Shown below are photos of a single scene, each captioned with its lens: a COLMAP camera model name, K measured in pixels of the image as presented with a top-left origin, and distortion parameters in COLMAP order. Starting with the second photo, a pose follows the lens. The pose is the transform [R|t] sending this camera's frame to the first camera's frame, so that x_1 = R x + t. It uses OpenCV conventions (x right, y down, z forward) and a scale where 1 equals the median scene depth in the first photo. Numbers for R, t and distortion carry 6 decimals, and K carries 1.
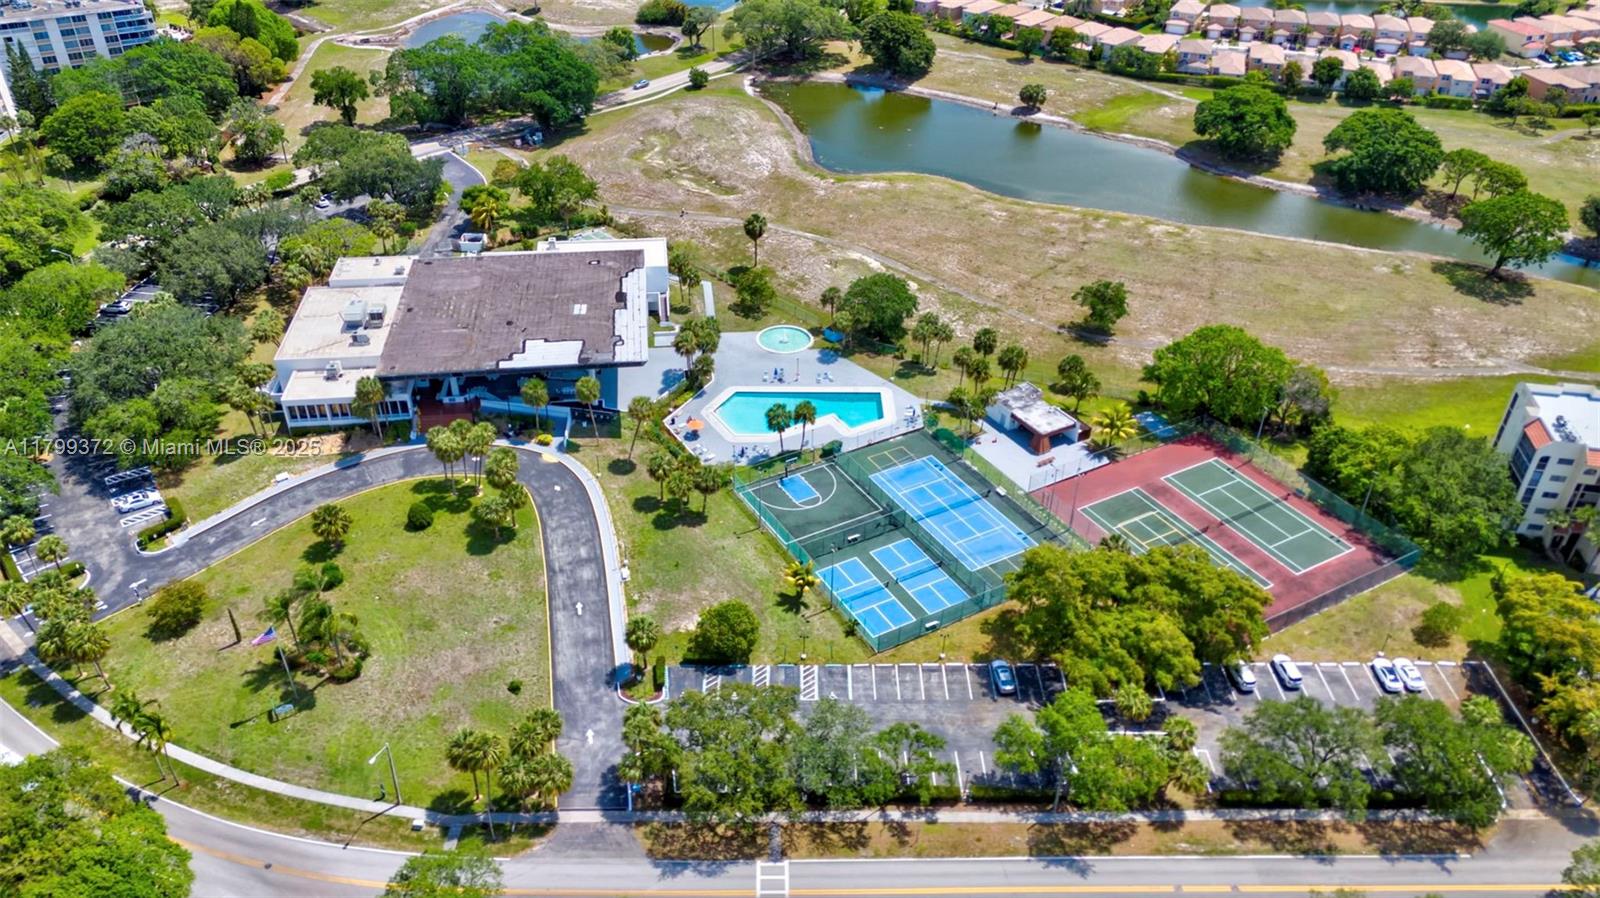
lens RADIAL K [[1164.0, 0, 800.0], [0, 1164.0, 449.0], [0, 0, 1]] dist [0.005050, 0.001283]
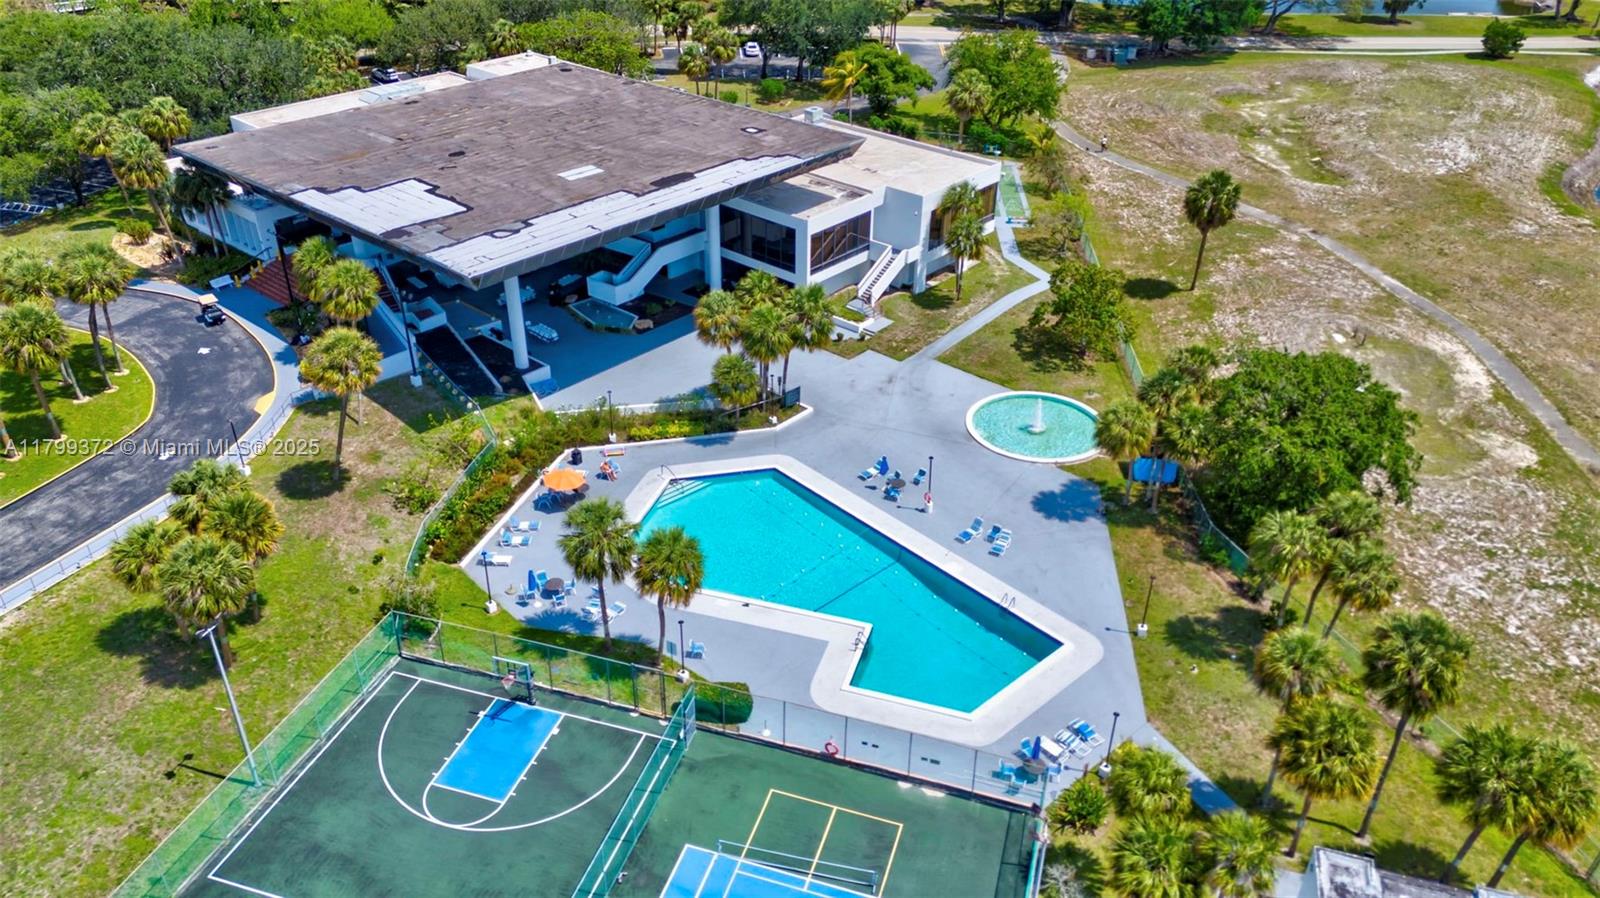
lens RADIAL K [[1164.0, 0, 800.0], [0, 1164.0, 449.0], [0, 0, 1]] dist [0.005050, 0.001283]
pose [[0.664112, 0.386354, -0.640067, 0.216084], [-0.419203, 0.901314, 0.109097, -0.106681], [0.619051, 0.195865, 0.760534, 0.708248]]
